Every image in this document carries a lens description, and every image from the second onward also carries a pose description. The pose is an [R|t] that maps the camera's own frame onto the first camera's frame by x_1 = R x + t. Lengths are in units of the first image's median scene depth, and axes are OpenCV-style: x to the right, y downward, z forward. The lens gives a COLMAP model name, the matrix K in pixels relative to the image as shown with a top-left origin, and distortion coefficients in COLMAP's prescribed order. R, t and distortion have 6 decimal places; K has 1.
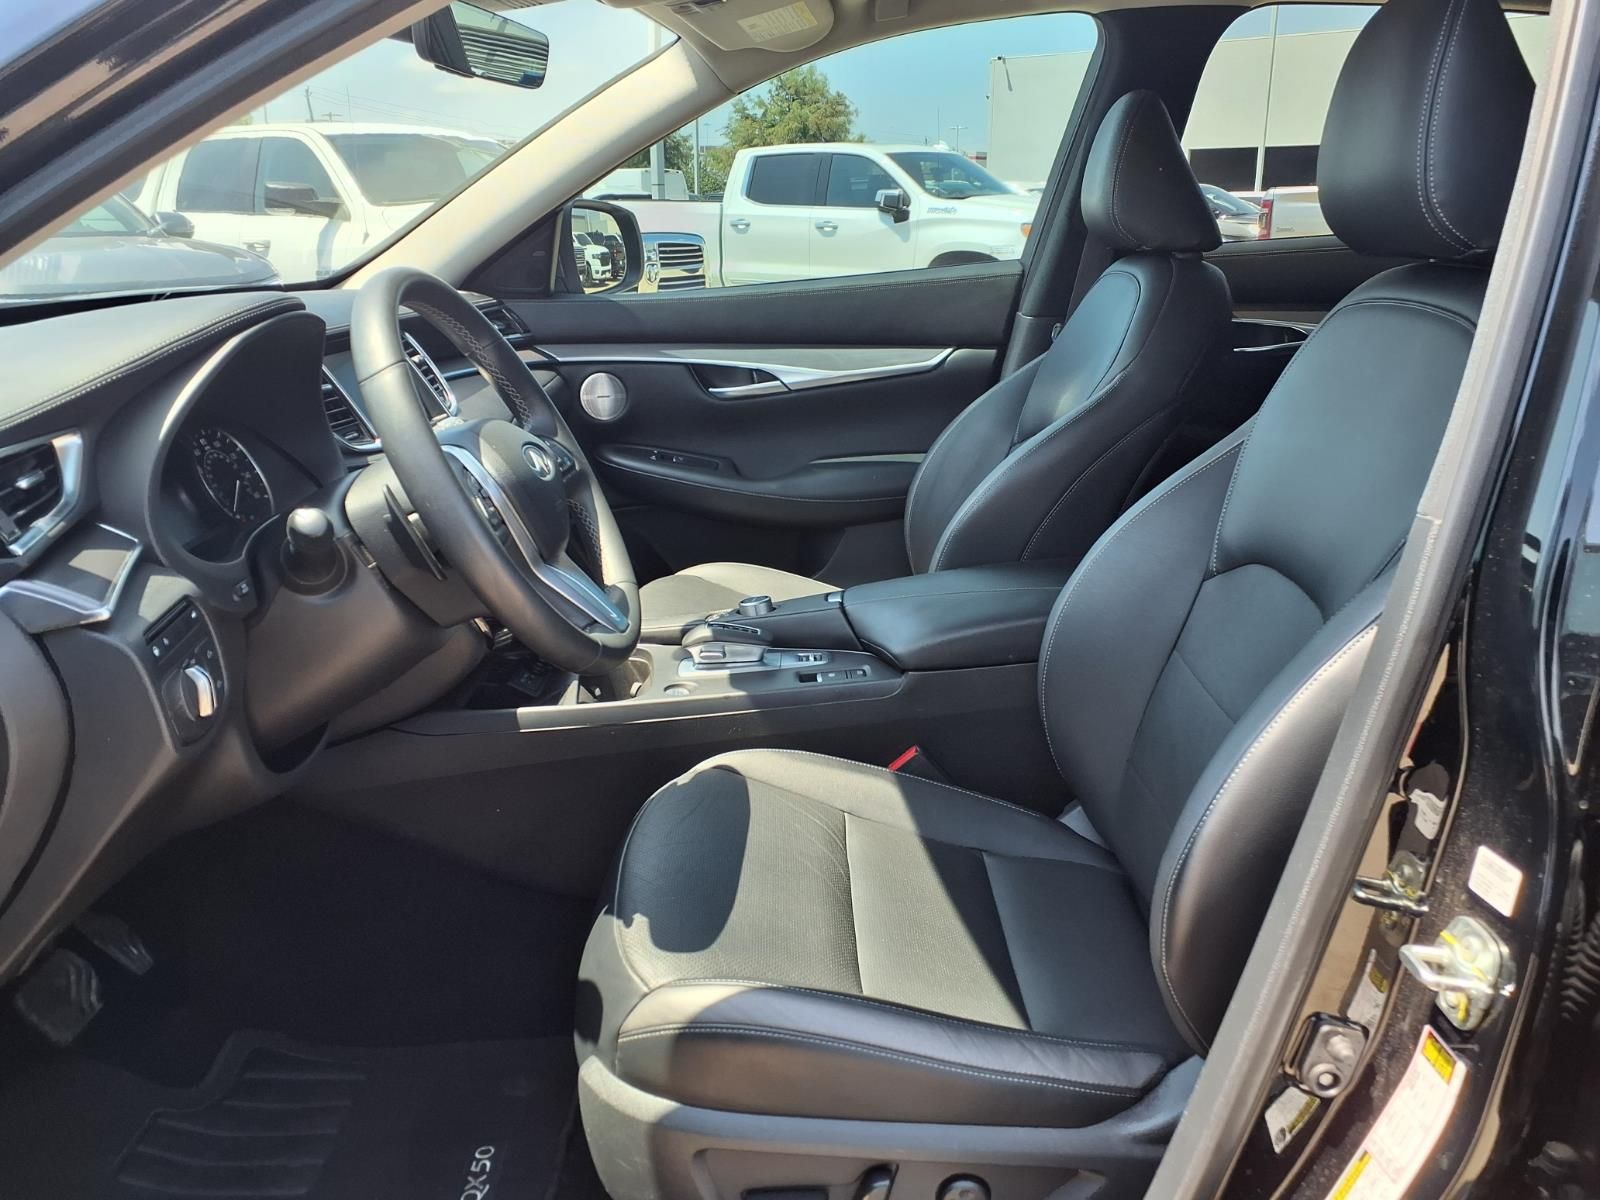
lens RADIAL K [[2730.0, 0, 800.0], [0, 2730.0, 600.0], [0, 0, 1]] dist [0.001954, 0.263469]
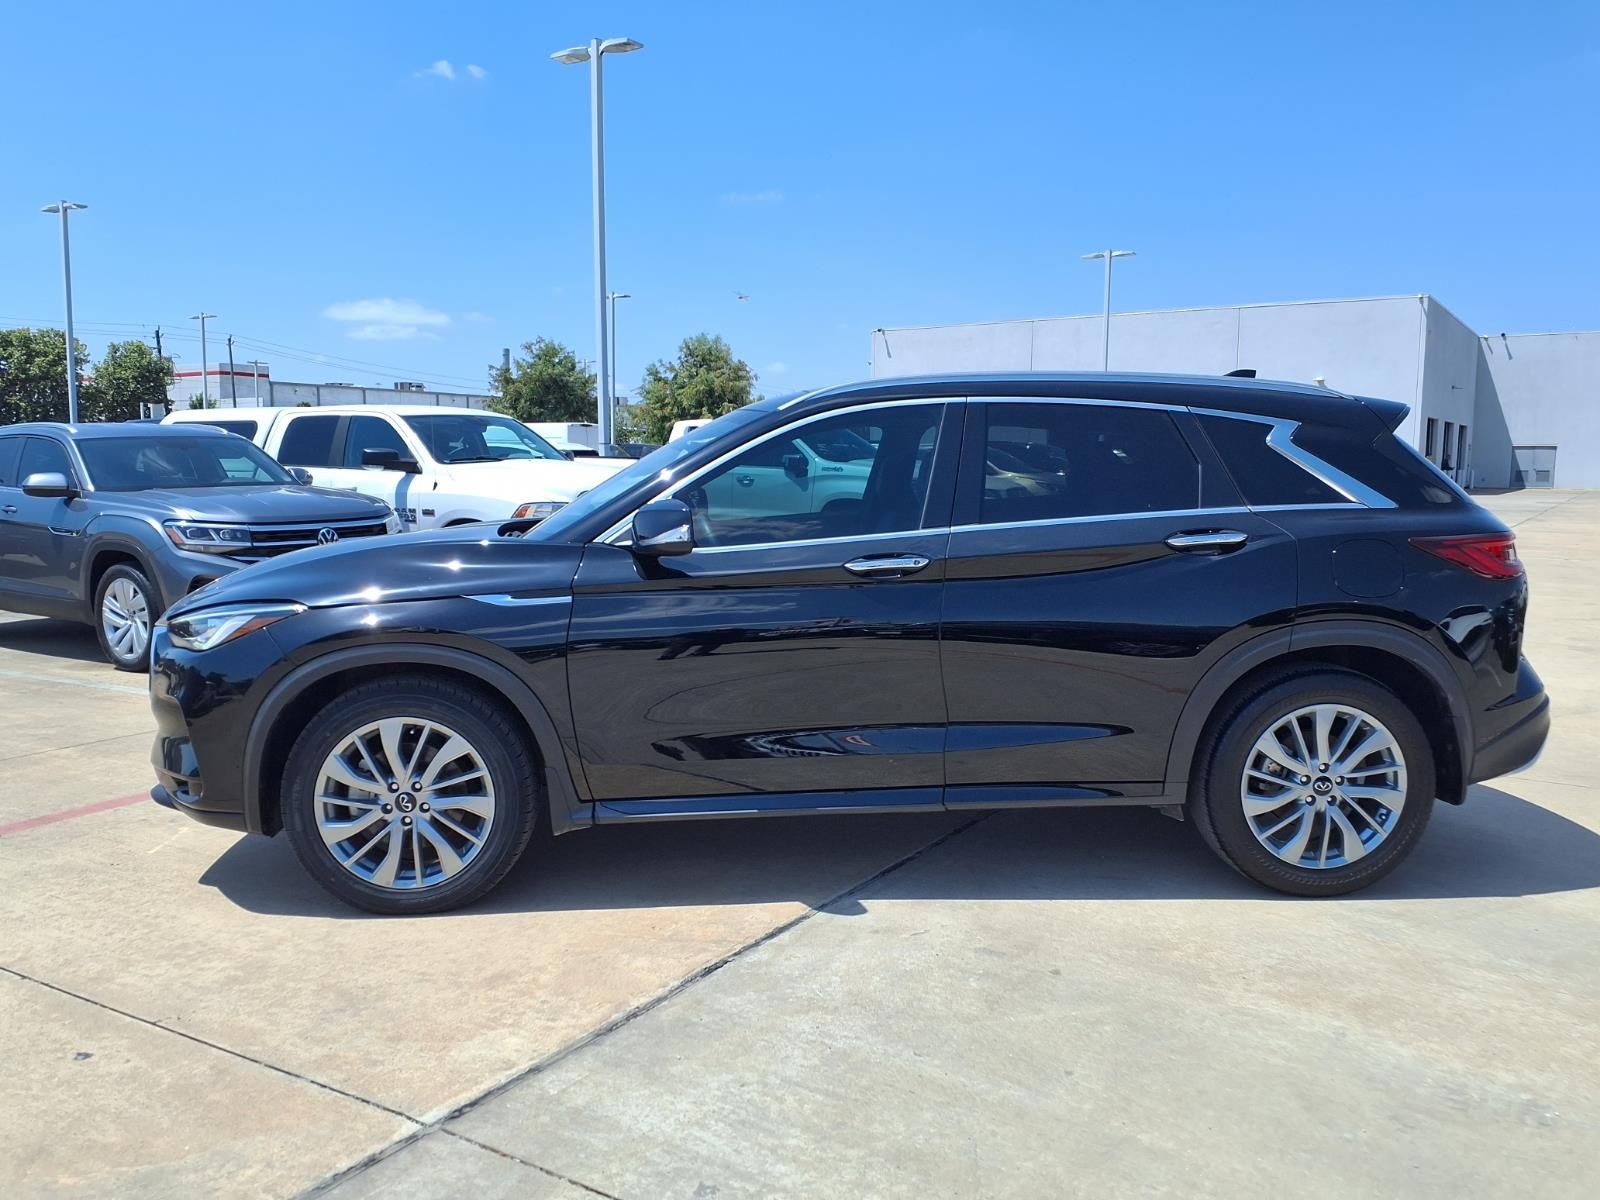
lens RADIAL K [[2730.0, 0, 800.0], [0, 2730.0, 600.0], [0, 0, 1]] dist [0.001954, 0.263469]
pose [[0.999142, 0.004920, 0.041128, -0.015469], [-0.001247, 0.996044, -0.088852, 0.035758], [-0.041402, 0.088725, 0.995195, -0.284553]]
